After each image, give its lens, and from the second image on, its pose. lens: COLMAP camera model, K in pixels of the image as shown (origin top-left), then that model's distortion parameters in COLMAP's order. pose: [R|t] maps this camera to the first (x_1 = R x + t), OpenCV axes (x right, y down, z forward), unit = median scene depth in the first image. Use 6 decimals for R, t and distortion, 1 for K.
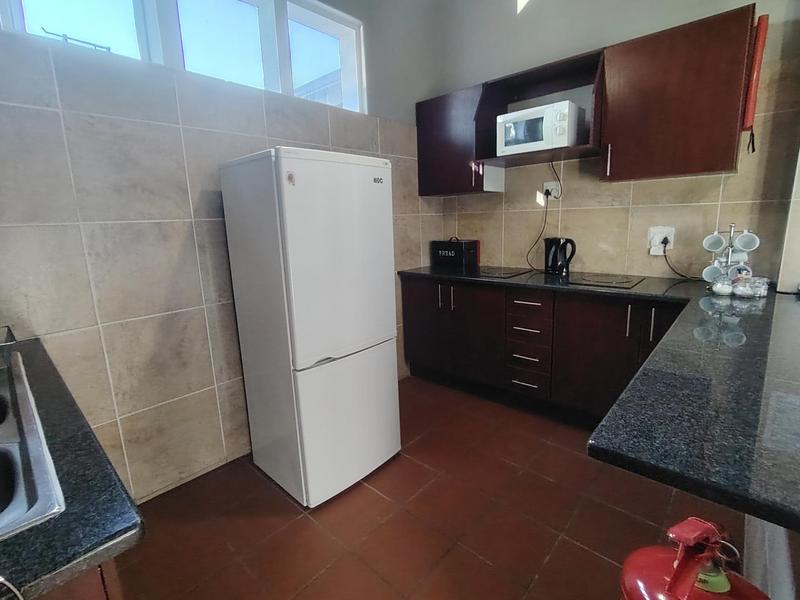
lens RADIAL K [[388.7, 0, 402.6], [0, 388.7, 299.0], [0, 0, 1]] dist [-0.017530, 0.001999]
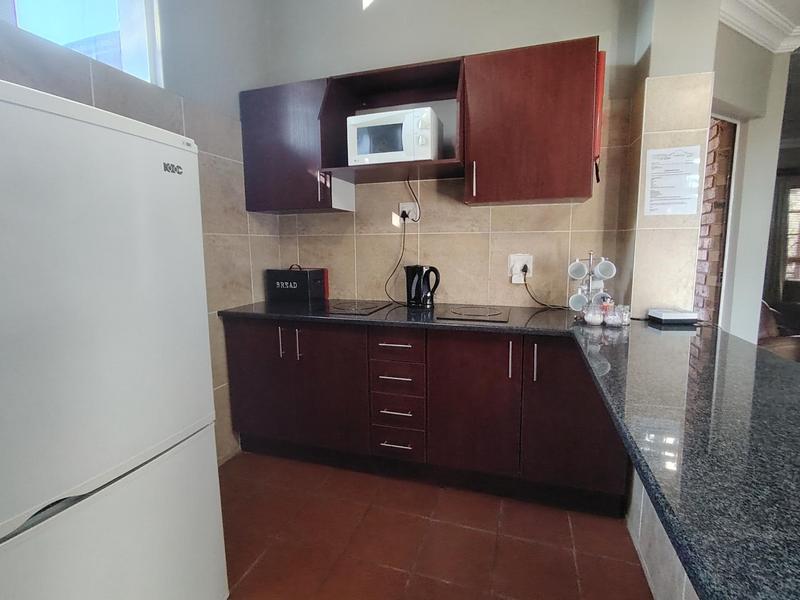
lens RADIAL K [[388.7, 0, 403.2], [0, 388.7, 292.6], [0, 0, 1]] dist [-0.017530, 0.001999]
pose [[0.912571, -0.024023, 0.408211, 0.009810], [0.061312, 0.995026, -0.078509, -0.032708], [-0.404295, 0.096673, 0.909505, 0.234771]]
